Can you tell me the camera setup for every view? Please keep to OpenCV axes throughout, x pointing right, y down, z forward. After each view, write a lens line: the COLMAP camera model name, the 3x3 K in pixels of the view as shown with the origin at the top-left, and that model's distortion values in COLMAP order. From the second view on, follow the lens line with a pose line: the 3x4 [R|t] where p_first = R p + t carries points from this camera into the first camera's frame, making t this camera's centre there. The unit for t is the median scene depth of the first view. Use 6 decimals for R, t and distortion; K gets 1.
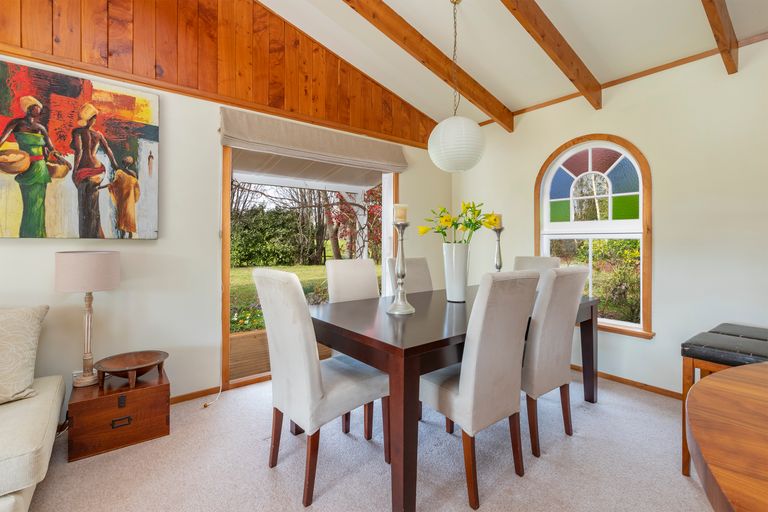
lens RADIAL K [[356.4, 0, 384.5], [0, 356.4, 238.6], [0, 0, 1]] dist [0.003142, 0.000263]
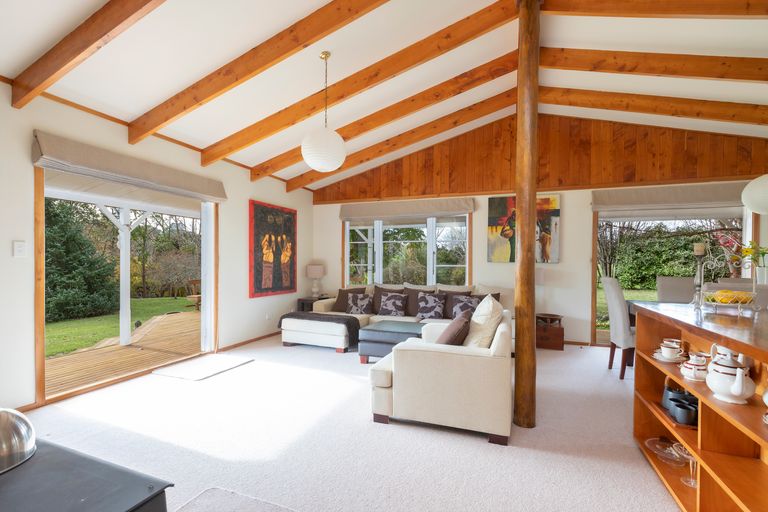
lens RADIAL K [[346.7, 0, 383.1], [0, 346.7, 266.2], [0, 0, 1]] dist [0.001814, 0.000183]
pose [[0.518471, 0.013862, -0.854983, 0.539733], [-0.001201, 0.999879, 0.015483, -0.008915], [0.855094, -0.007001, 0.518425, -0.887655]]
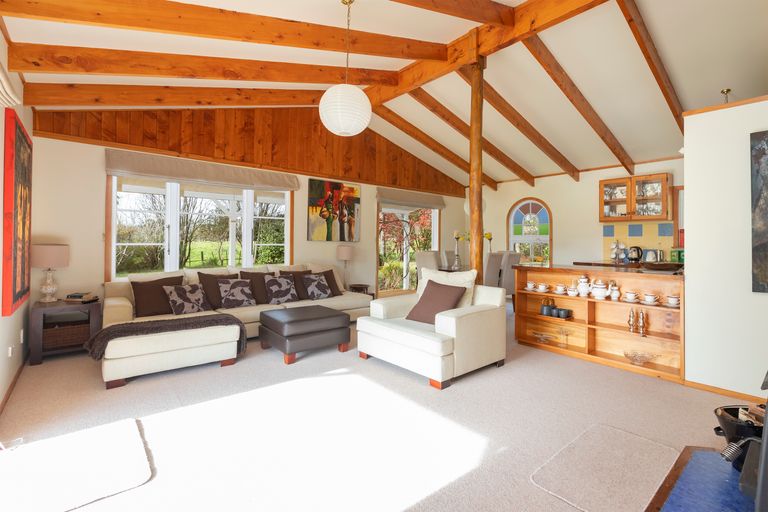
lens RADIAL K [[356.4, 0, 384.5], [0, 356.4, 238.6], [0, 0, 1]] dist [0.003142, 0.000263]
pose [[0.999353, 0.009454, 0.034704, -0.512193], [-0.009310, 0.999947, -0.004295, -0.010025], [-0.034743, 0.003969, 0.999388, -1.485874]]
